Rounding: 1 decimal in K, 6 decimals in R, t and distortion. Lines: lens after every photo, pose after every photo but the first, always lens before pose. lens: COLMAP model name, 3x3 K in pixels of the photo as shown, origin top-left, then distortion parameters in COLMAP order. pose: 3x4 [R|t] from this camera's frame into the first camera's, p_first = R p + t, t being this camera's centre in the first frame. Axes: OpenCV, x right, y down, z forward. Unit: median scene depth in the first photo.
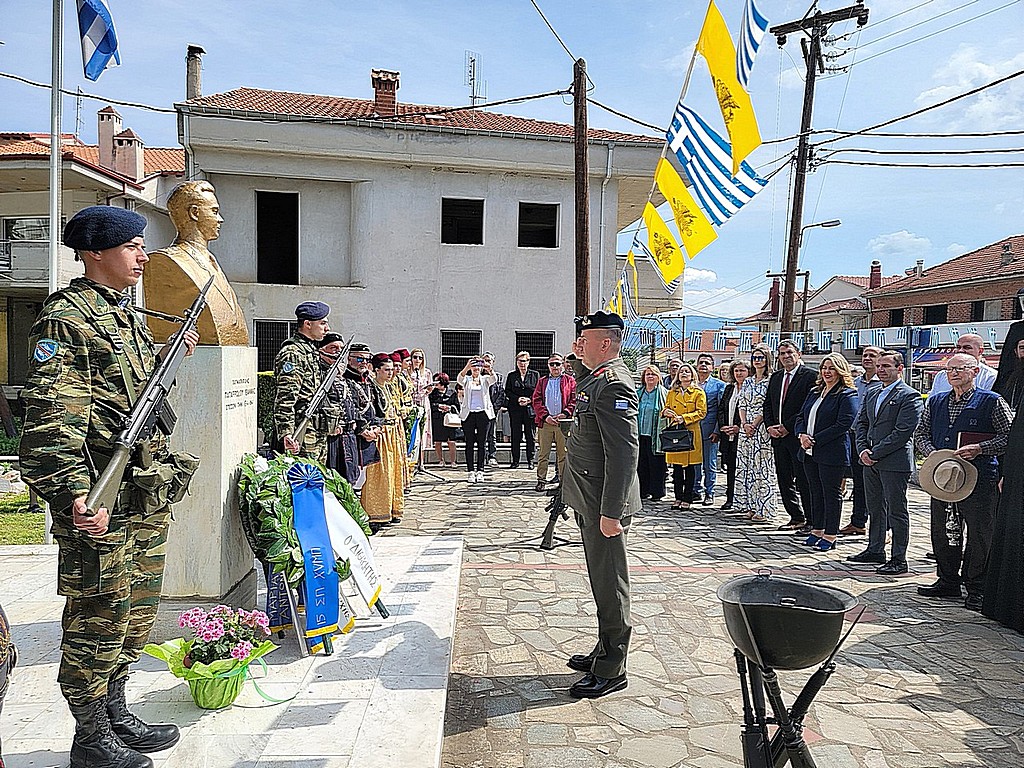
lens RADIAL K [[706.9, 0, 510.9], [0, 706.9, 391.5], [0, 0, 1]] dist [0.078284, -0.069065]
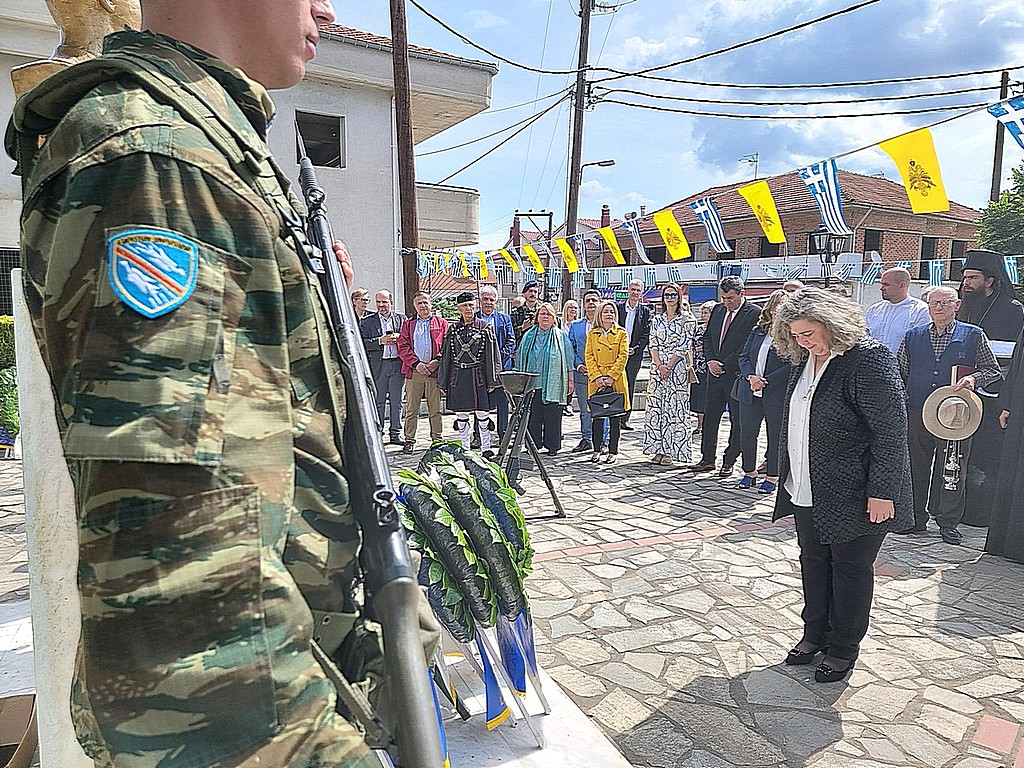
lens RADIAL K [[706.9, 0, 520.6], [0, 706.9, 385.0], [0, 0, 1]] dist [0.078284, -0.069065]
pose [[0.926973, -0.054230, 0.371188, -0.109375], [0.025184, 0.996260, 0.082658, -0.006136], [-0.374282, -0.067274, 0.924872, 0.125498]]
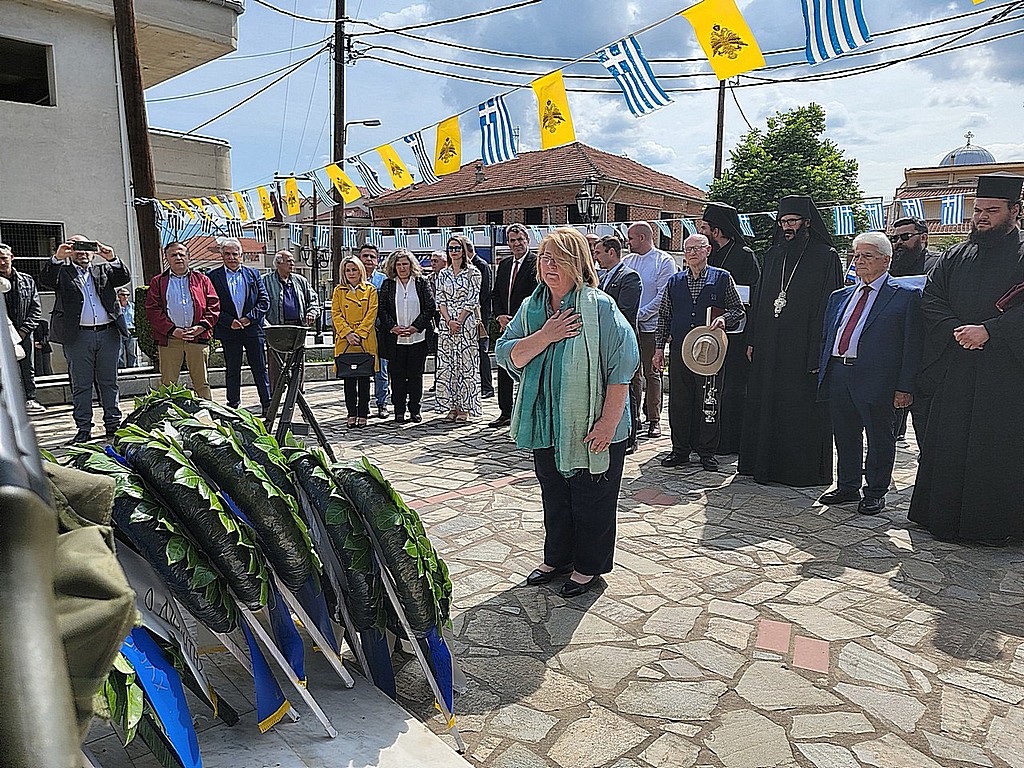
lens RADIAL K [[706.9, 0, 520.0], [0, 706.9, 374.2], [0, 0, 1]] dist [0.078284, -0.069065]
pose [[0.766529, -0.106106, 0.633384, -0.099731], [0.041361, 0.992366, 0.116188, 0.007479], [-0.640877, -0.062864, 0.765066, 0.147984]]
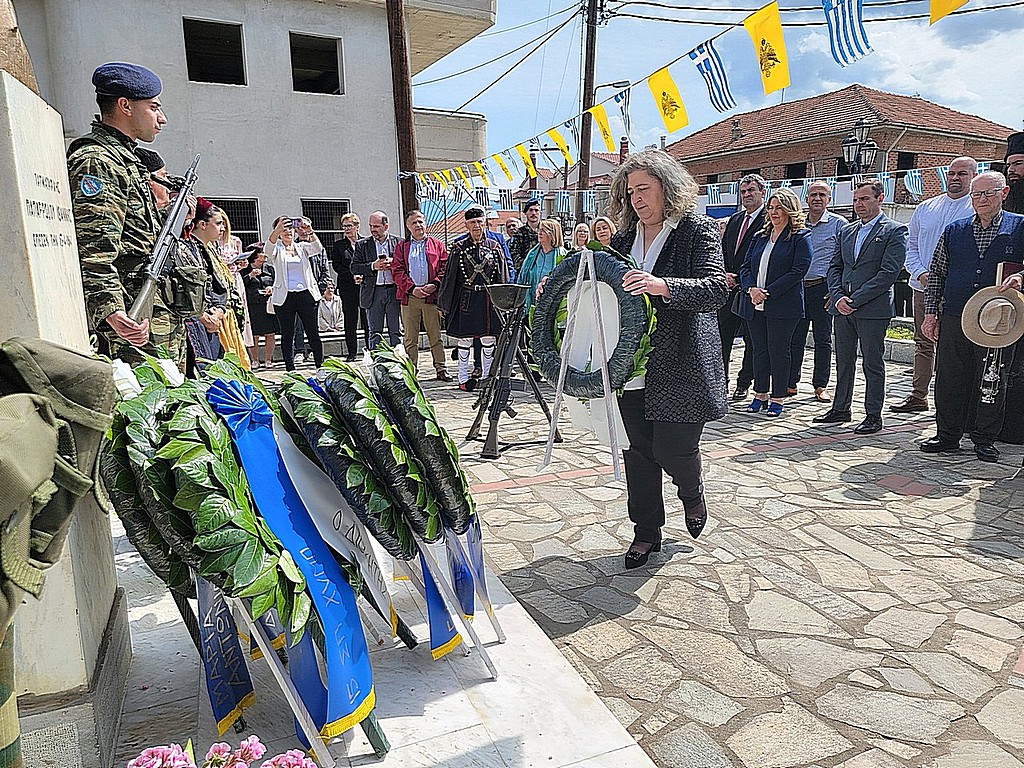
lens RADIAL K [[706.9, 0, 518.2], [0, 706.9, 385.6], [0, 0, 1]] dist [0.078284, -0.069065]
pose [[0.937362, -0.098456, 0.334153, -0.082343], [0.047054, 0.986223, 0.158587, 0.014461], [-0.345163, -0.132930, 0.929081, 0.149720]]
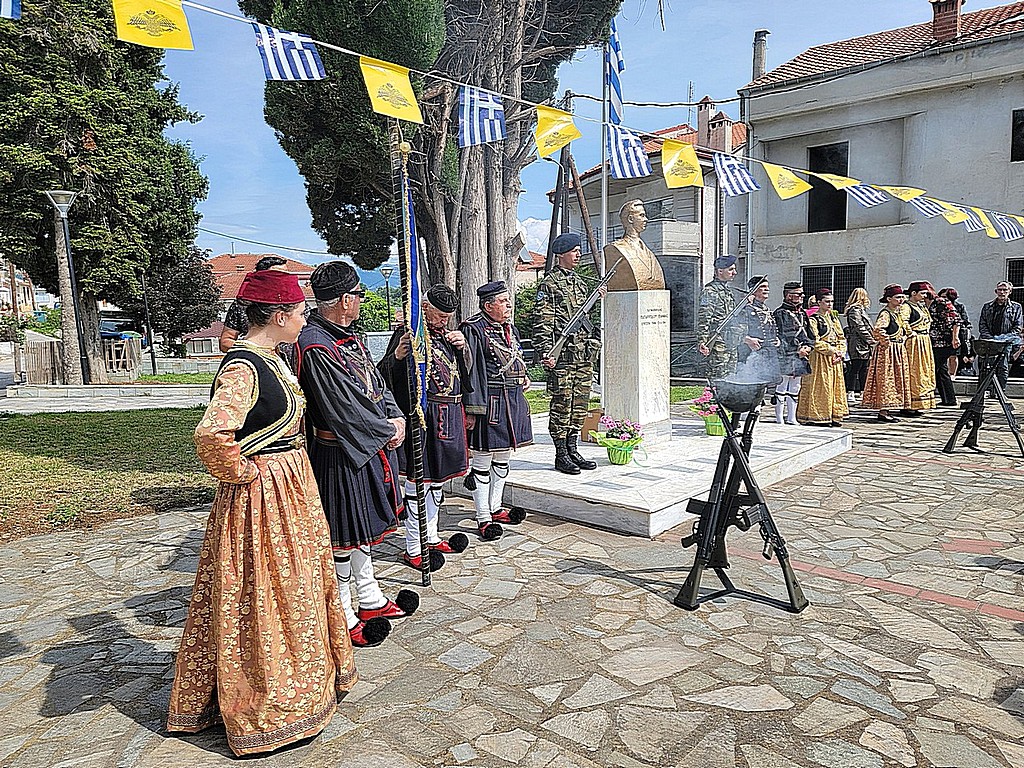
lens RADIAL K [[706.9, 0, 513.8], [0, 706.9, 384.6], [0, 0, 1]] dist [0.078284, -0.069065]
pose [[0.690158, 0.035822, -0.722772, 0.198922], [0.009523, 0.998238, 0.058568, 0.019413], [0.723597, -0.047304, 0.688600, -0.144384]]
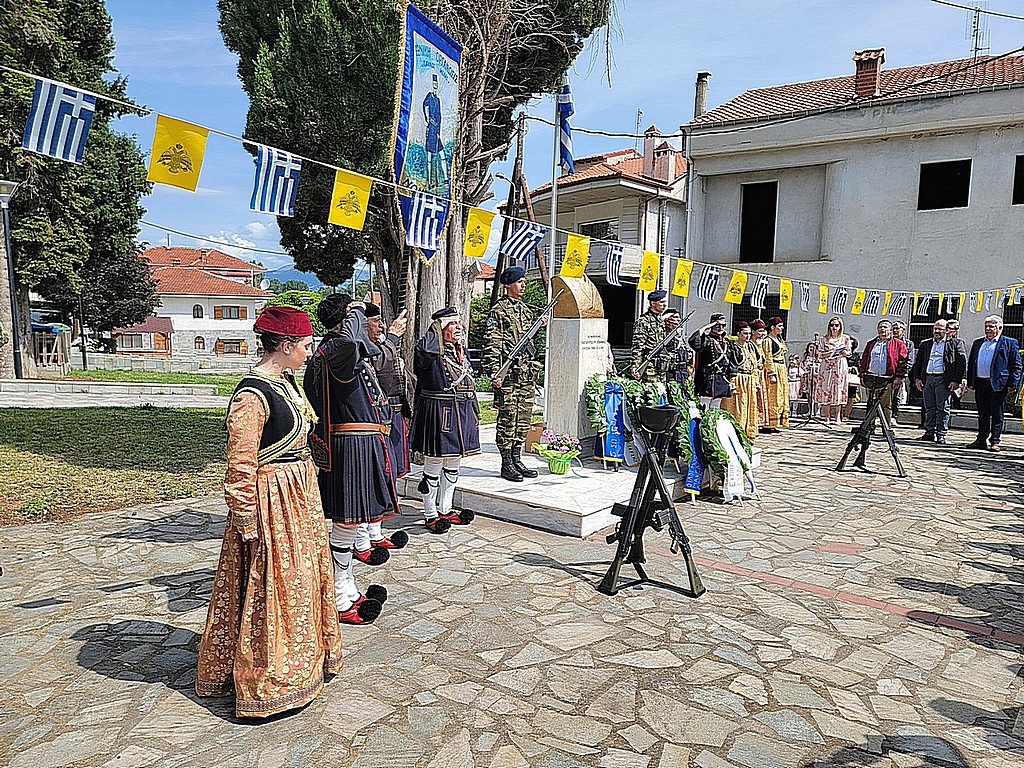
lens RADIAL K [[706.9, 0, 525.1], [0, 706.9, 389.5], [0, 0, 1]] dist [0.078284, -0.069065]
pose [[0.754656, 0.058818, -0.653479, 0.231846], [-0.032861, 0.998112, 0.051888, 0.011276], [0.655297, -0.017684, 0.755164, -0.185514]]
